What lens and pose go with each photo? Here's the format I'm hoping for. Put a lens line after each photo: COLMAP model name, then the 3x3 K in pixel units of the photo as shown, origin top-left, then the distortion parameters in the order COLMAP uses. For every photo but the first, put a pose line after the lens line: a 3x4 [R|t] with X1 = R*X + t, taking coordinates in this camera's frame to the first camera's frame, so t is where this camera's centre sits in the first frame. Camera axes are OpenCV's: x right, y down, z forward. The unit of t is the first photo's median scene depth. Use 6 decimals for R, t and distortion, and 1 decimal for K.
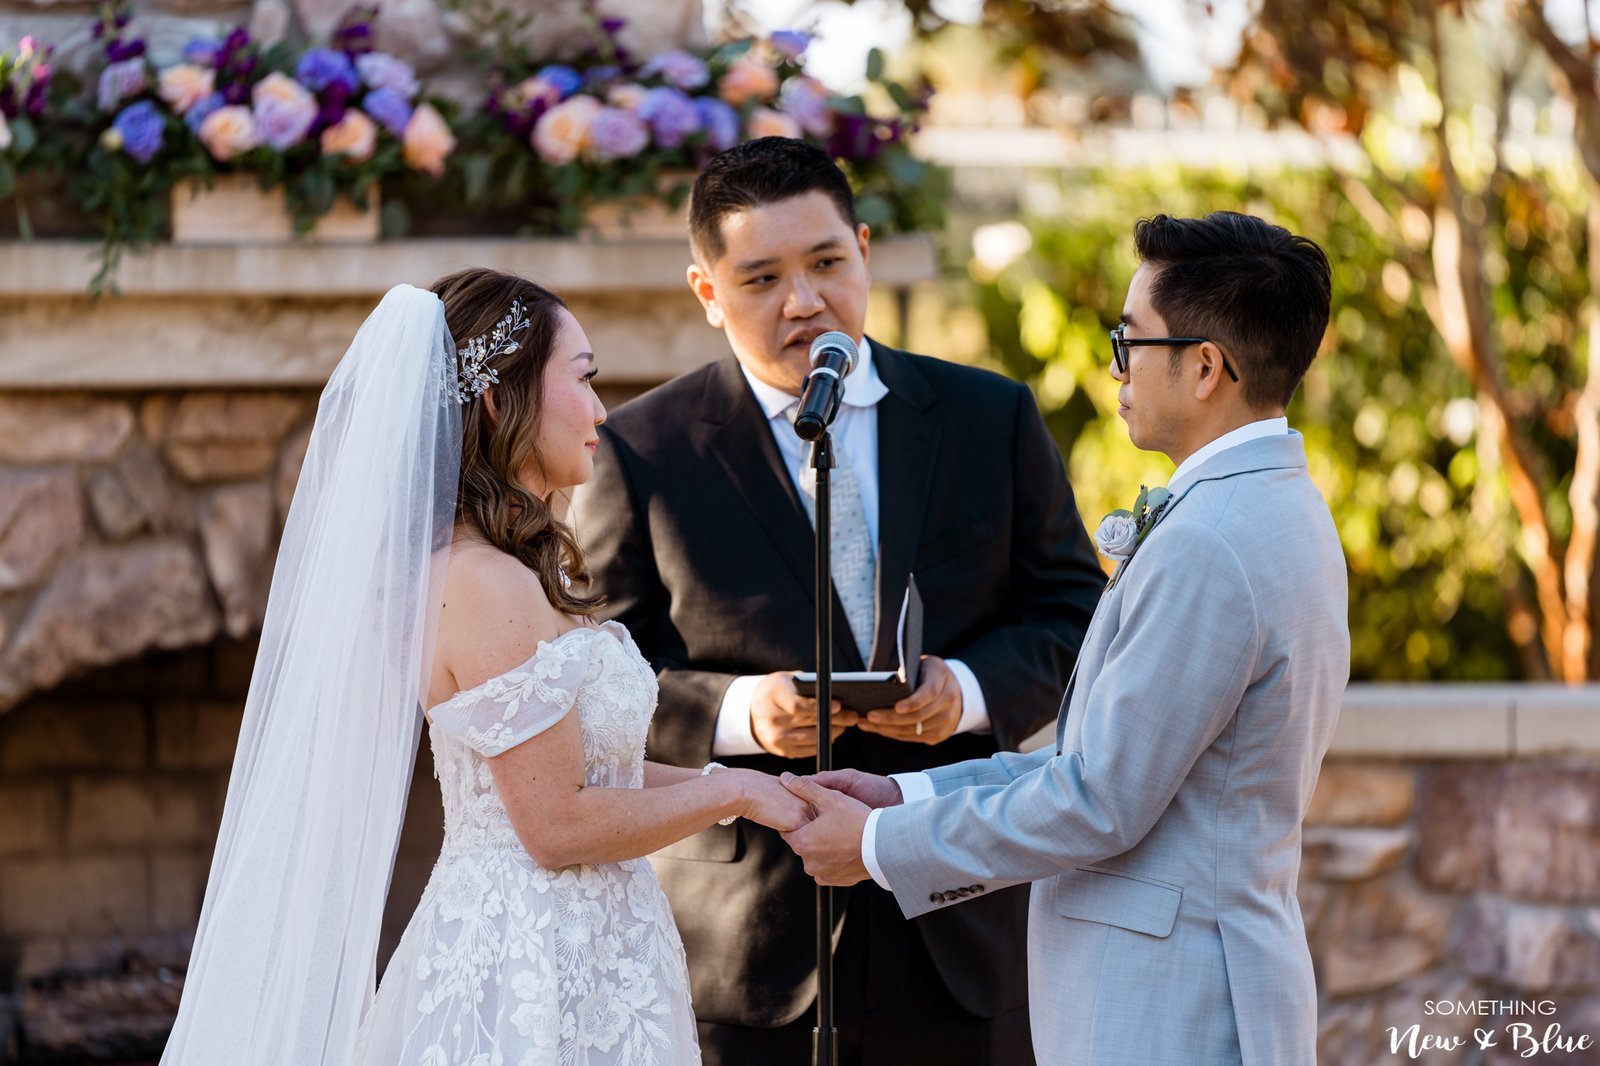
lens RADIAL K [[6395.2, 0, 756.6], [0, 6395.2, 527.9], [0, 0, 1]] dist [0.011996, 0.000000]
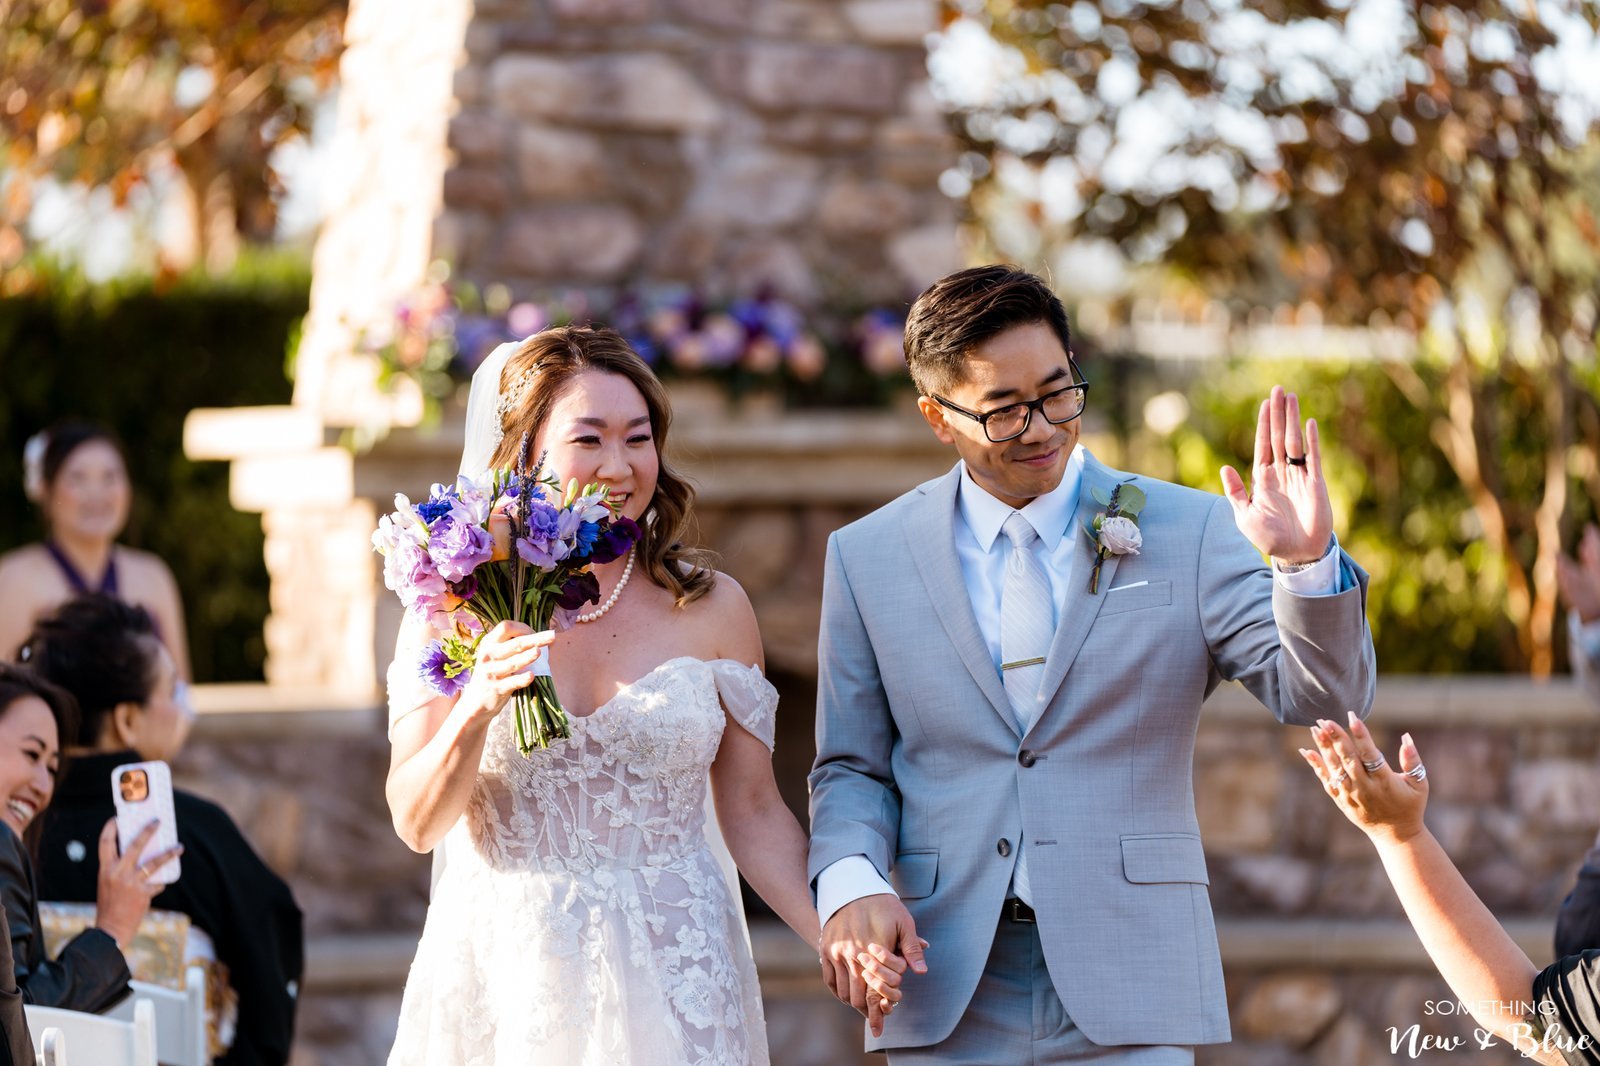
lens RADIAL K [[6395.2, 0, 800.2], [0, 6395.2, 533.6], [0, 0, 1]] dist [0.011996, 0.000000]
pose [[0.998581, 0.006431, -0.052869, 0.038412], [-0.007089, 0.999900, -0.012277, 0.008460], [0.052785, 0.012634, 0.998526, -0.719037]]
